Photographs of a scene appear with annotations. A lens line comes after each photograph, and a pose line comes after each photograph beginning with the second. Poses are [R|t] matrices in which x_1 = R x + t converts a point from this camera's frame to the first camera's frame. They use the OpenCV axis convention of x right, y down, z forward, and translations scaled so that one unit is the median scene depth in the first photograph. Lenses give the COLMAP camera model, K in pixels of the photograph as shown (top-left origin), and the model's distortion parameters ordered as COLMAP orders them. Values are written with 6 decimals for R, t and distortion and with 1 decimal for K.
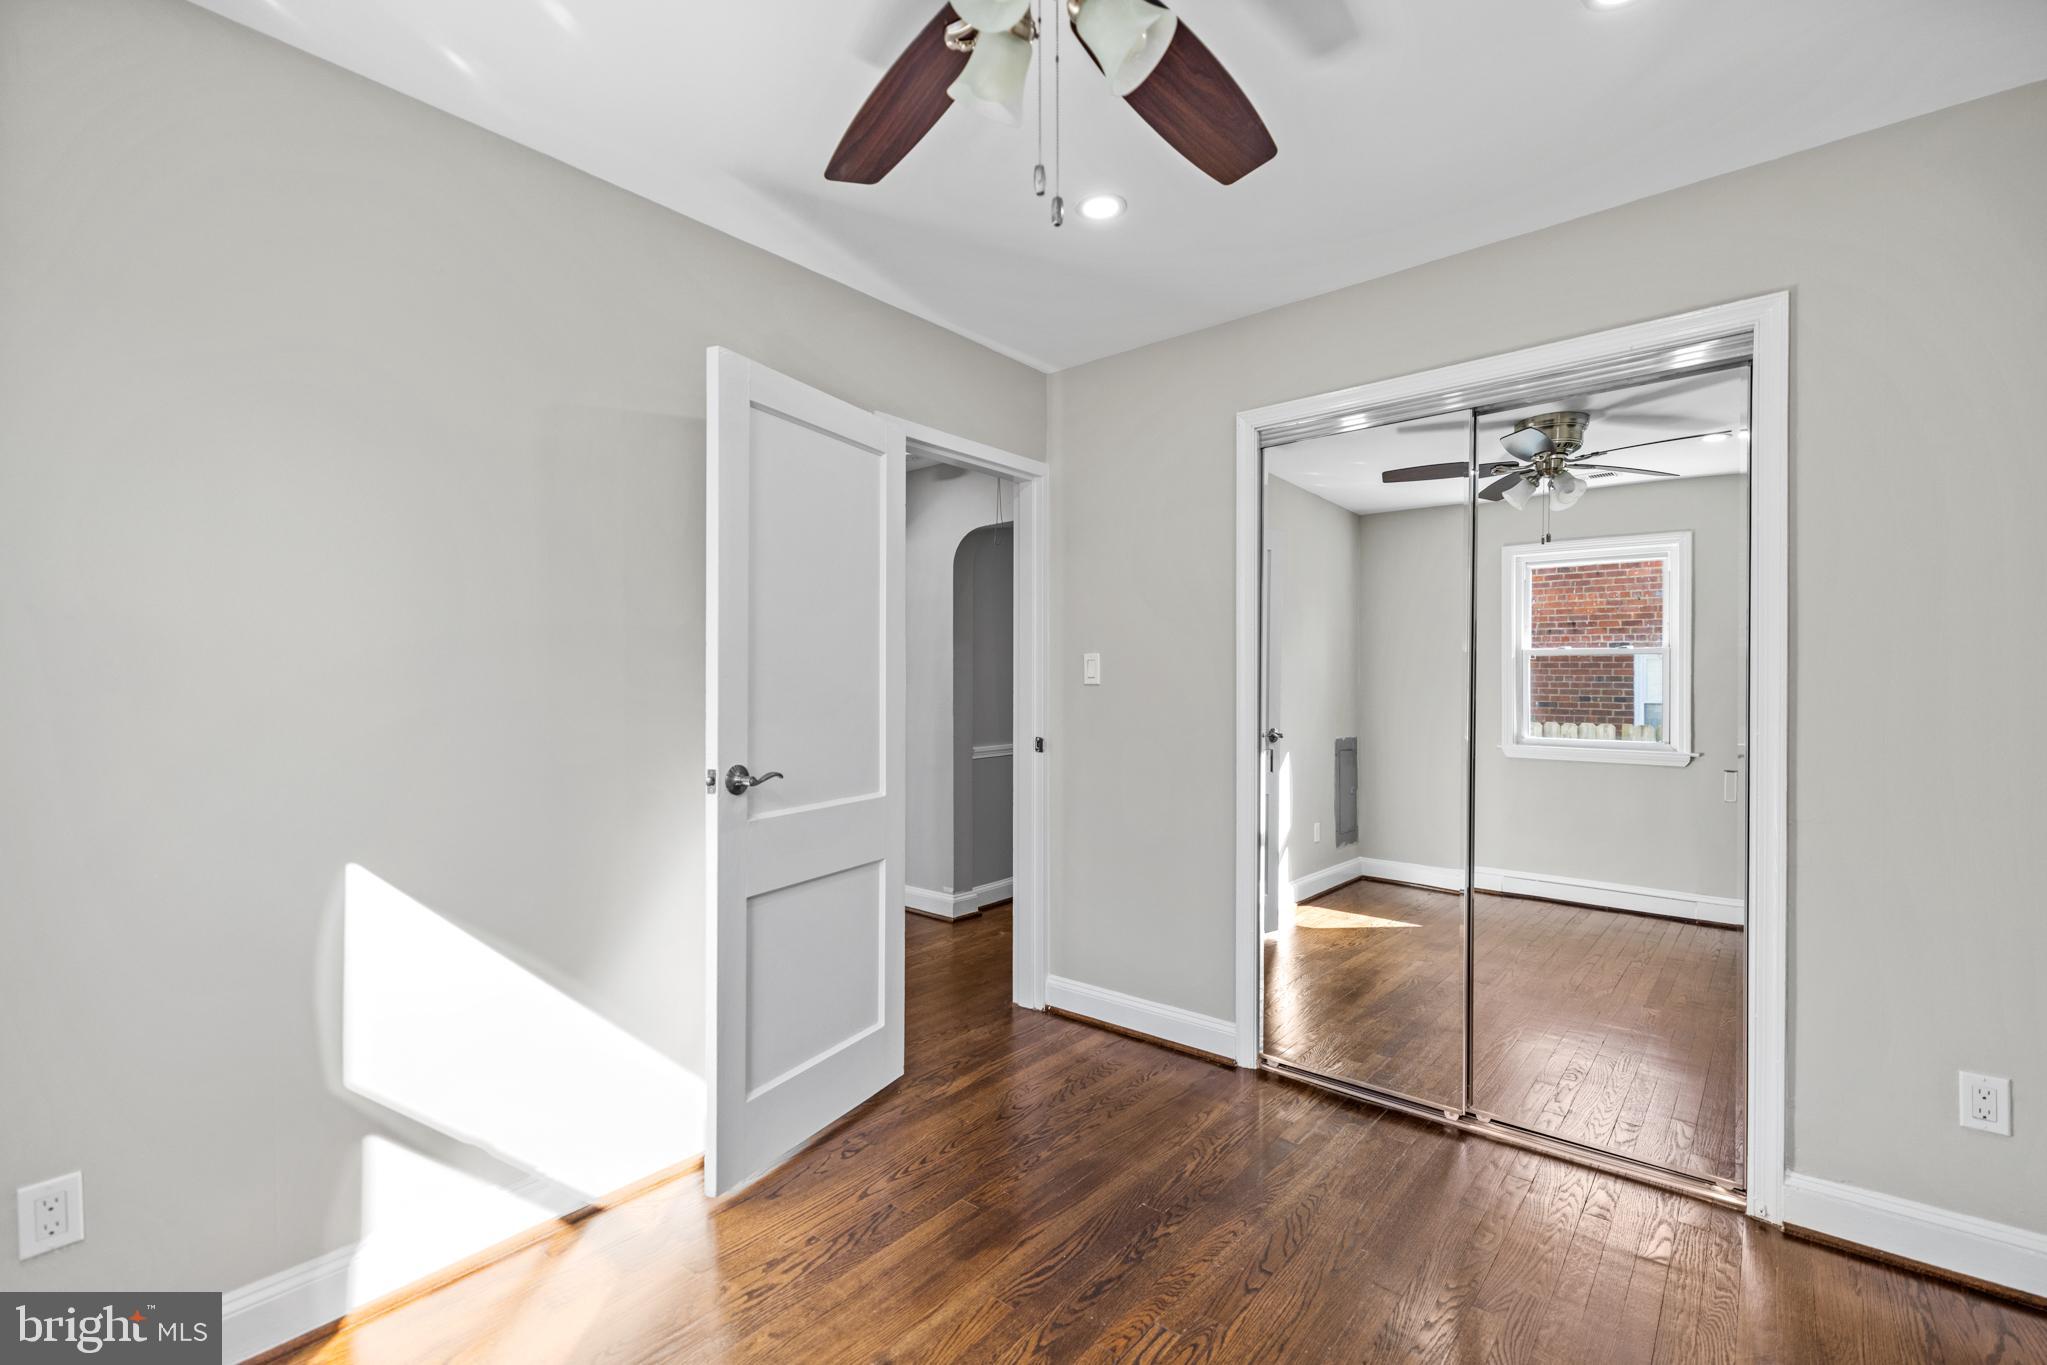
lens RADIAL K [[863.5, 0, 1017.0], [0, 863.5, 694.8], [0, 0, 1]] dist [0.002903, 0.000474]
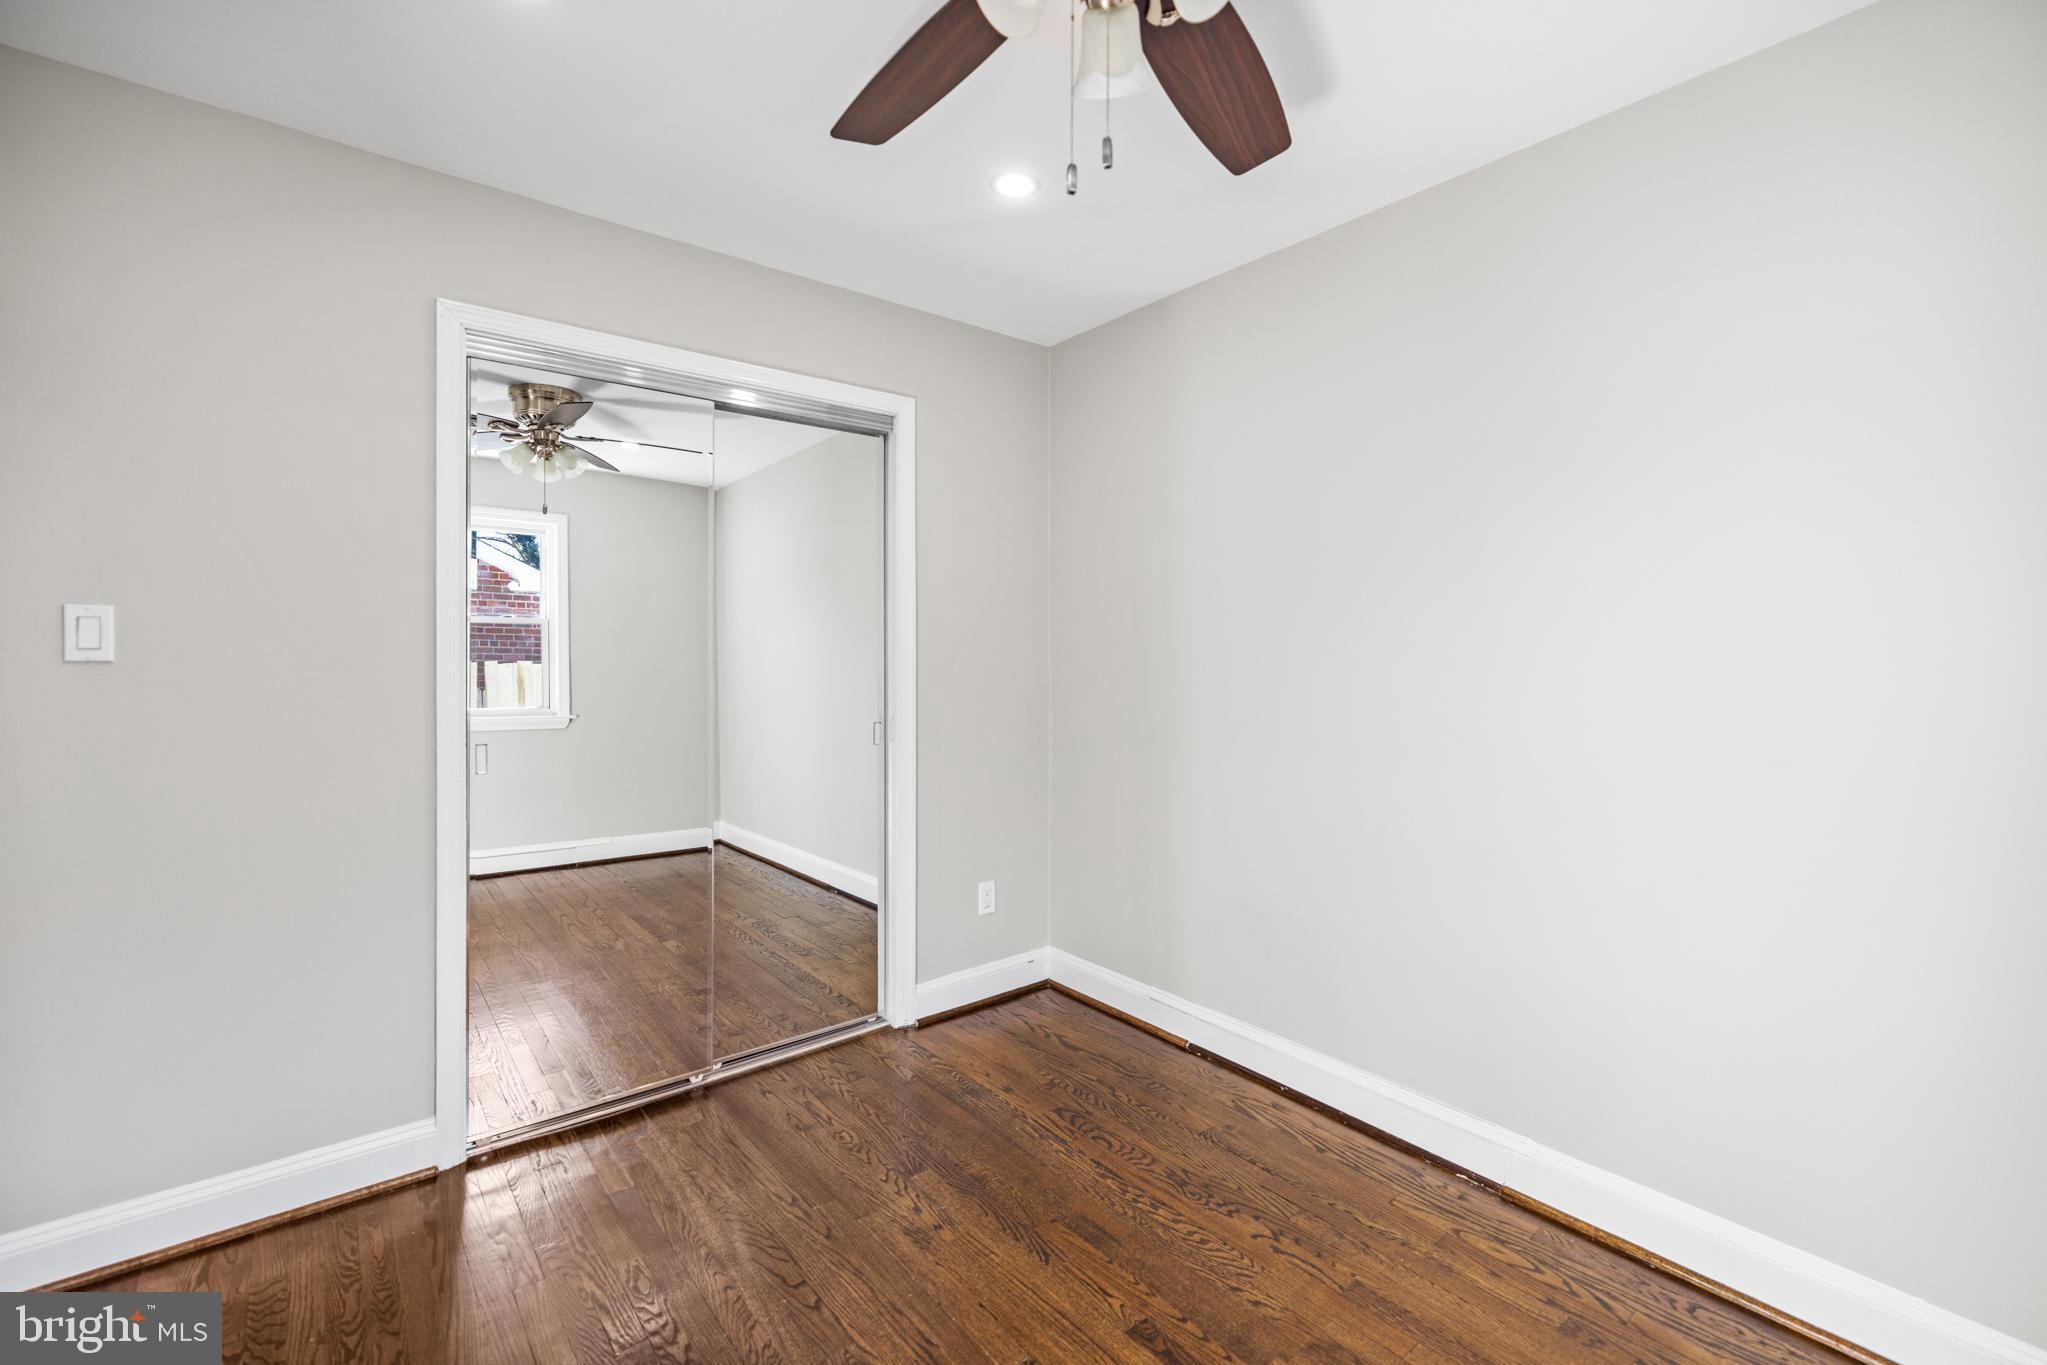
lens RADIAL K [[863.5, 0, 1019.6], [0, 863.5, 663.5], [0, 0, 1]] dist [0.002903, 0.000474]
pose [[0.206709, -0.012740, 0.978320, -0.520271], [-0.000270, 0.999914, 0.013078, -0.029230], [-0.978402, -0.002968, 0.206688, 0.498407]]
